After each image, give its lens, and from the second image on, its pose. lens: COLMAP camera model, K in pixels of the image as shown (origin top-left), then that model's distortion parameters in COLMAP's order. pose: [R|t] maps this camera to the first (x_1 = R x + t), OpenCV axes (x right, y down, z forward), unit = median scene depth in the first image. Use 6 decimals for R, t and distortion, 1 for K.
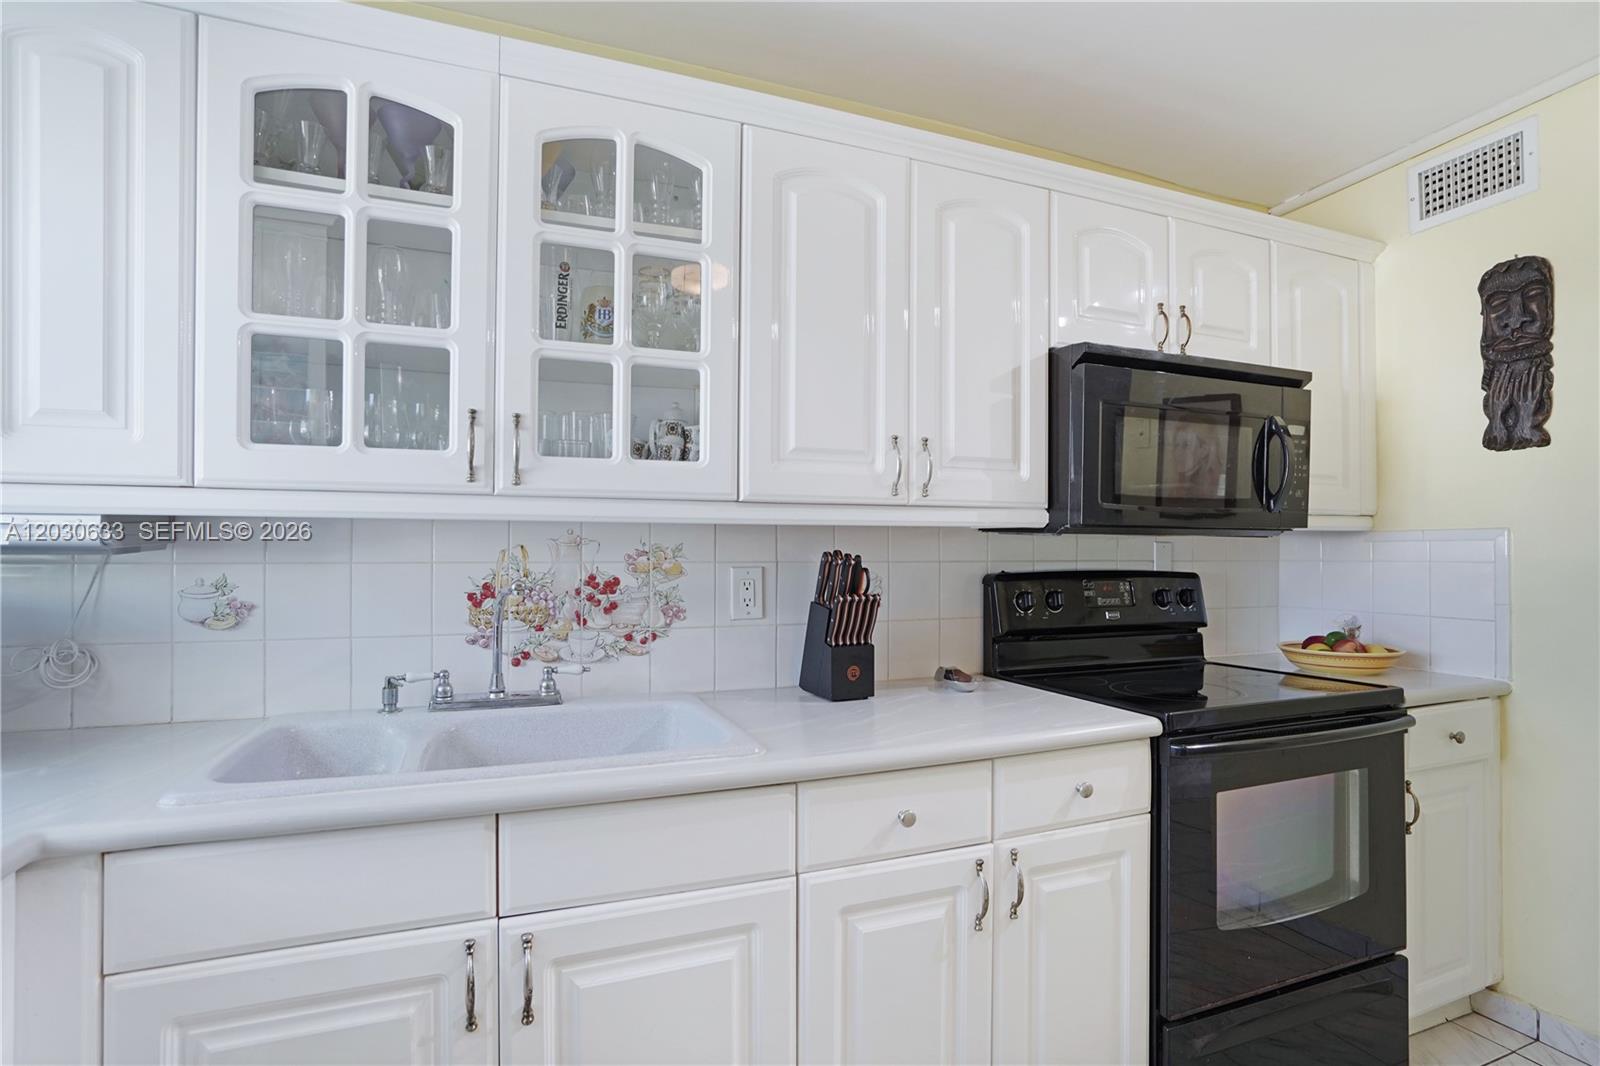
lens RADIAL K [[771.5, 0, 798.5], [0, 771.5, 547.6], [0, 0, 1]] dist [-0.043519, 0.000012]
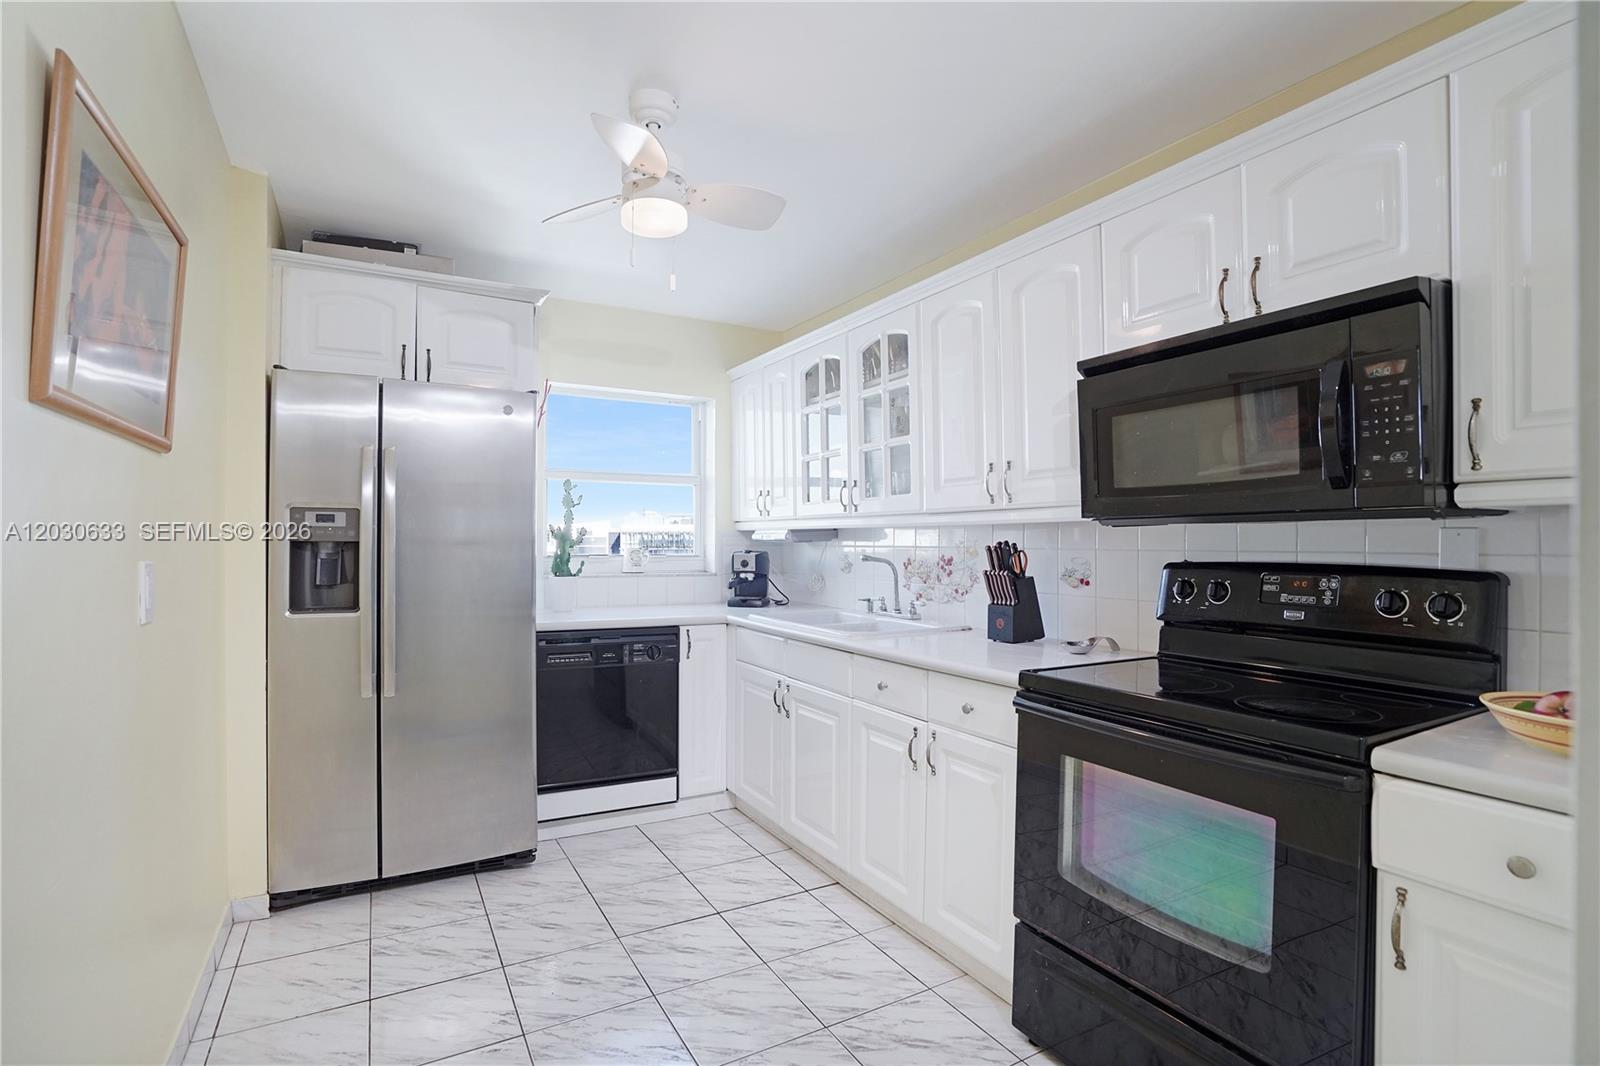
lens RADIAL K [[746.3, 0, 804.3], [0, 746.3, 552.0], [0, 0, 1]] dist [-0.063022, 0.022854]
pose [[0.159266, 0.012462, -0.987157, 1.396596], [0.006749, 0.999883, 0.013711, 0.002888], [0.987213, -0.008846, 0.159163, 0.397938]]
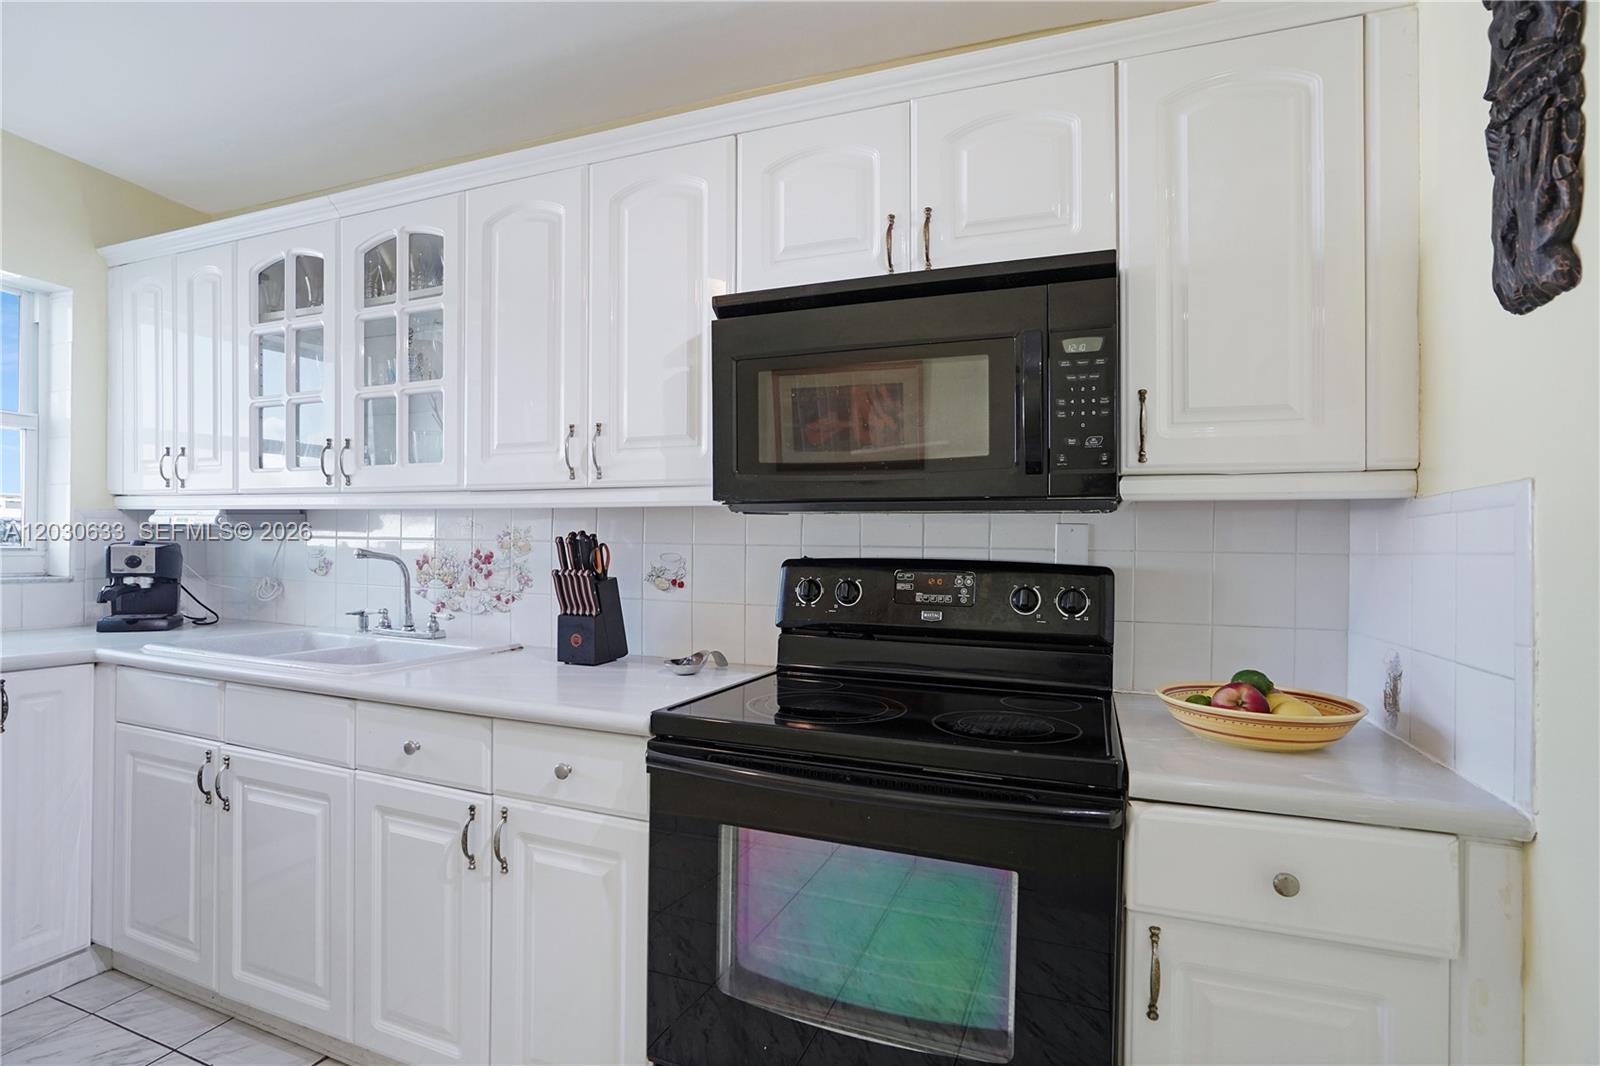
lens RADIAL K [[746.3, 0, 804.3], [0, 746.3, 552.0], [0, 0, 1]] dist [-0.063022, 0.022854]
pose [[0.742259, 0.015545, -0.669933, 1.019252], [-0.010461, 0.999878, 0.011610, 0.018574], [0.670031, -0.001610, 0.742331, 0.419107]]
